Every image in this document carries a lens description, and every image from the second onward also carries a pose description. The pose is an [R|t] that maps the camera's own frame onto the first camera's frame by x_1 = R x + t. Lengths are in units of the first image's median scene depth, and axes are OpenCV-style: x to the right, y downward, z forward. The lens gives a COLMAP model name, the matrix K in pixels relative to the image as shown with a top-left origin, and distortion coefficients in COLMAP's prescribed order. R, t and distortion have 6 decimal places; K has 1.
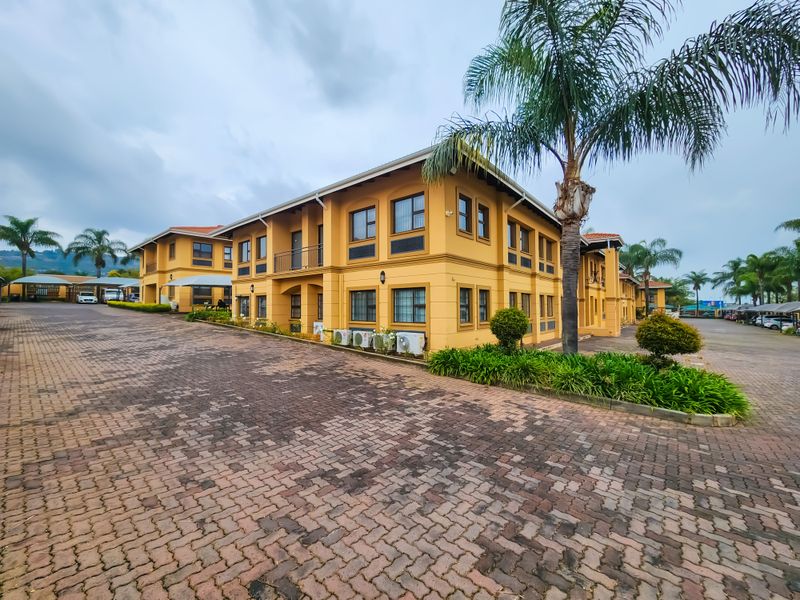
lens RADIAL K [[333.3, 0, 399.9], [0, 333.3, 298.9], [0, 0, 1]] dist [0.008619, 0.000171]
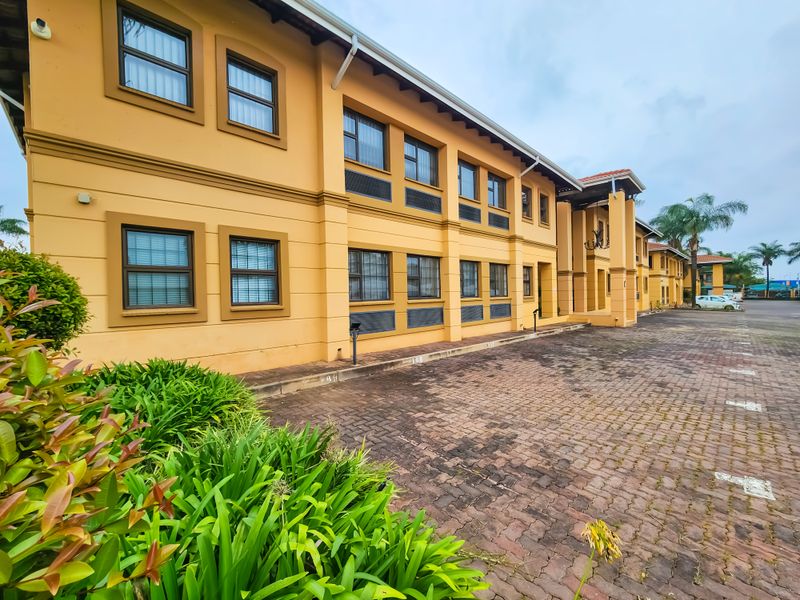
lens RADIAL K [[329.8, 0, 399.9], [0, 329.8, 298.9], [0, 0, 1]] dist [0.000089, -0.000098]
pose [[0.993064, -0.014972, -0.116616, 0.141373], [0.019452, 0.999112, 0.037376, 0.012739], [0.115953, -0.039386, 0.992473, 0.151963]]
